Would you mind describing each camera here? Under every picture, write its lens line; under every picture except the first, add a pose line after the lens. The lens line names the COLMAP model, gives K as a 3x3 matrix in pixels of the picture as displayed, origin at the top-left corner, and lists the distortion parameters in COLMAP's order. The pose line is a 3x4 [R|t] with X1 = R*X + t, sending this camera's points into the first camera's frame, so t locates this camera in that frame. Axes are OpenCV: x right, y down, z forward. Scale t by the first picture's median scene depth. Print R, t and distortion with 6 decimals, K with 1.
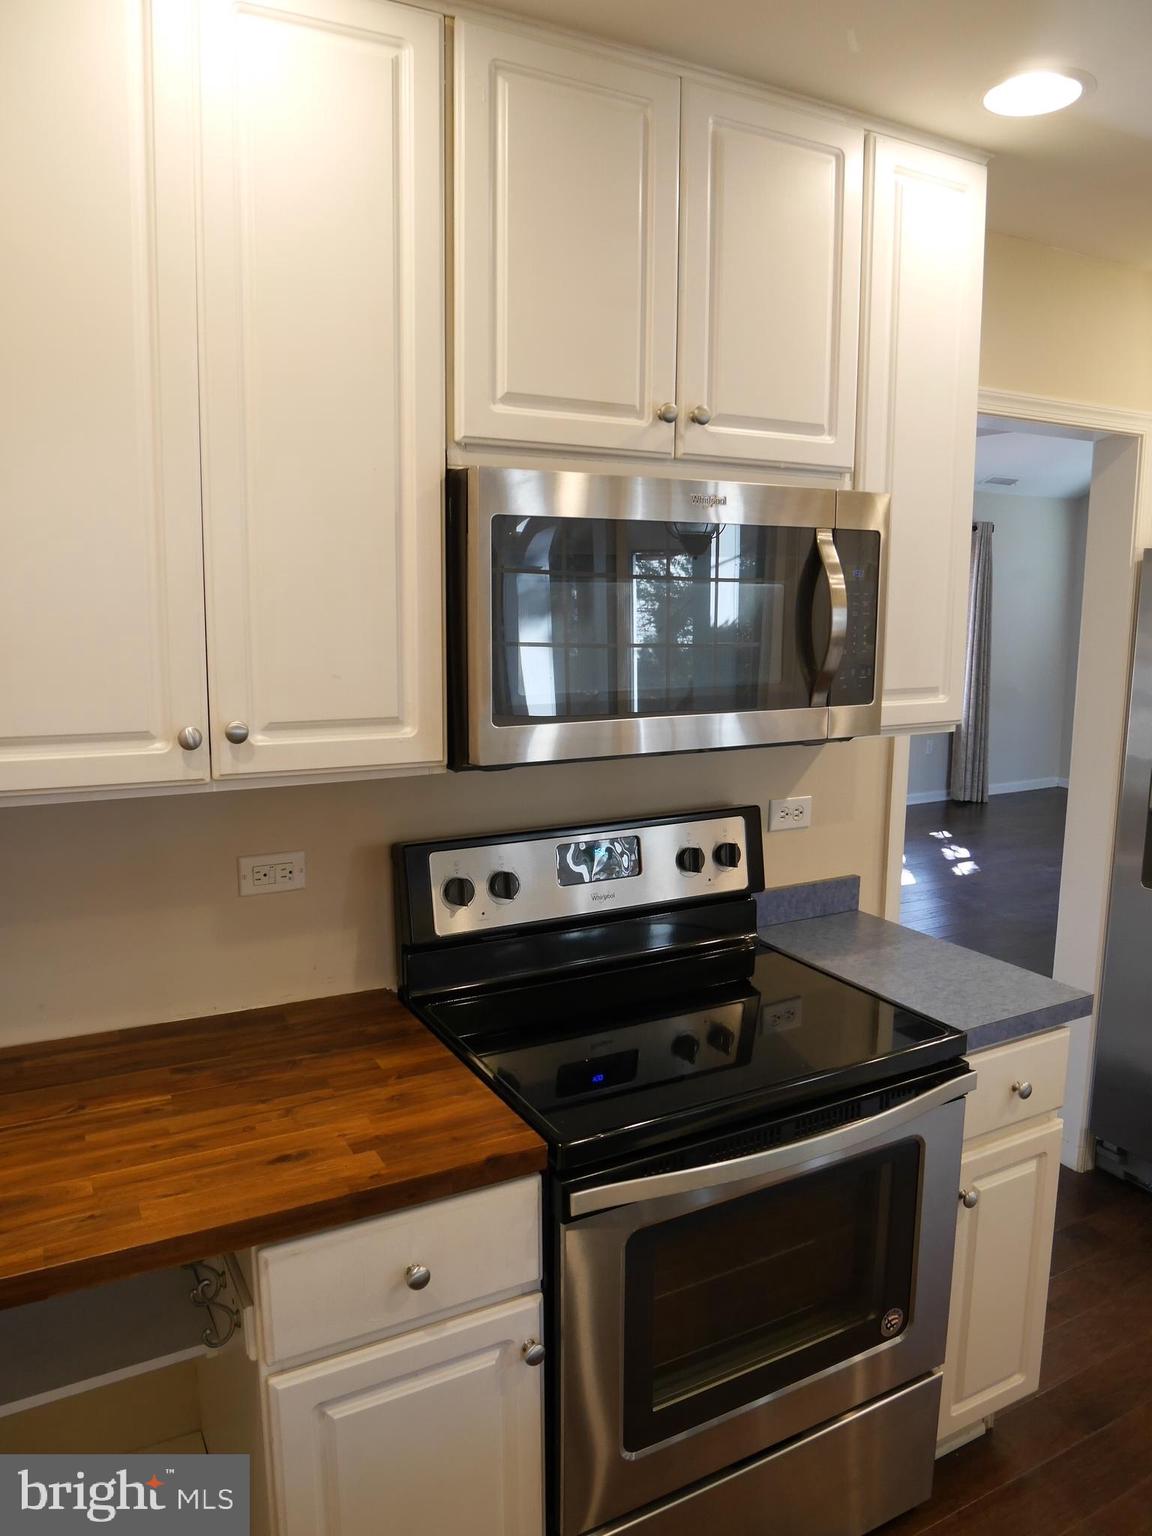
lens RADIAL K [[1109.1, 0, 570.0], [0, 1109.1, 768.1], [0, 0, 1]] dist [-0.064780, 0.016299]
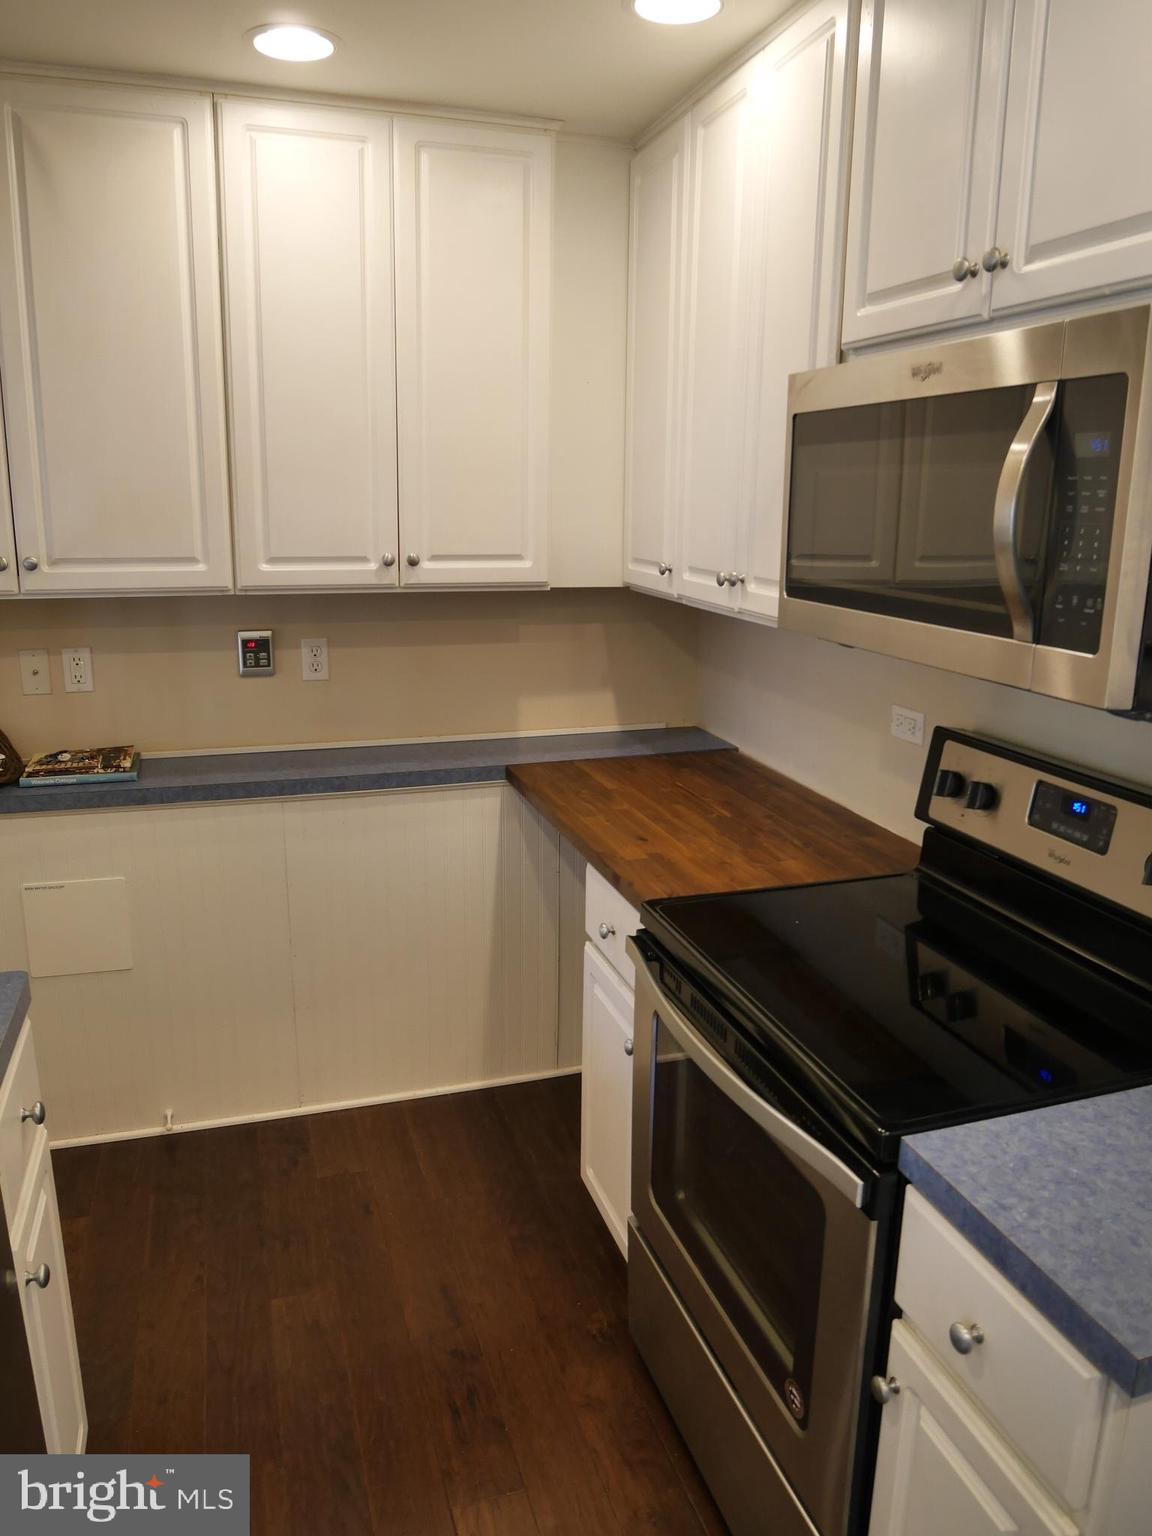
lens RADIAL K [[1109.1, 0, 574.5], [0, 1109.1, 766.0], [0, 0, 1]] dist [-0.064780, 0.016299]
pose [[-0.196000, 0.225215, -0.954391, 1.116903], [-0.168930, 0.950963, 0.259099, -0.130332], [0.965943, 0.212009, -0.148343, 0.975280]]
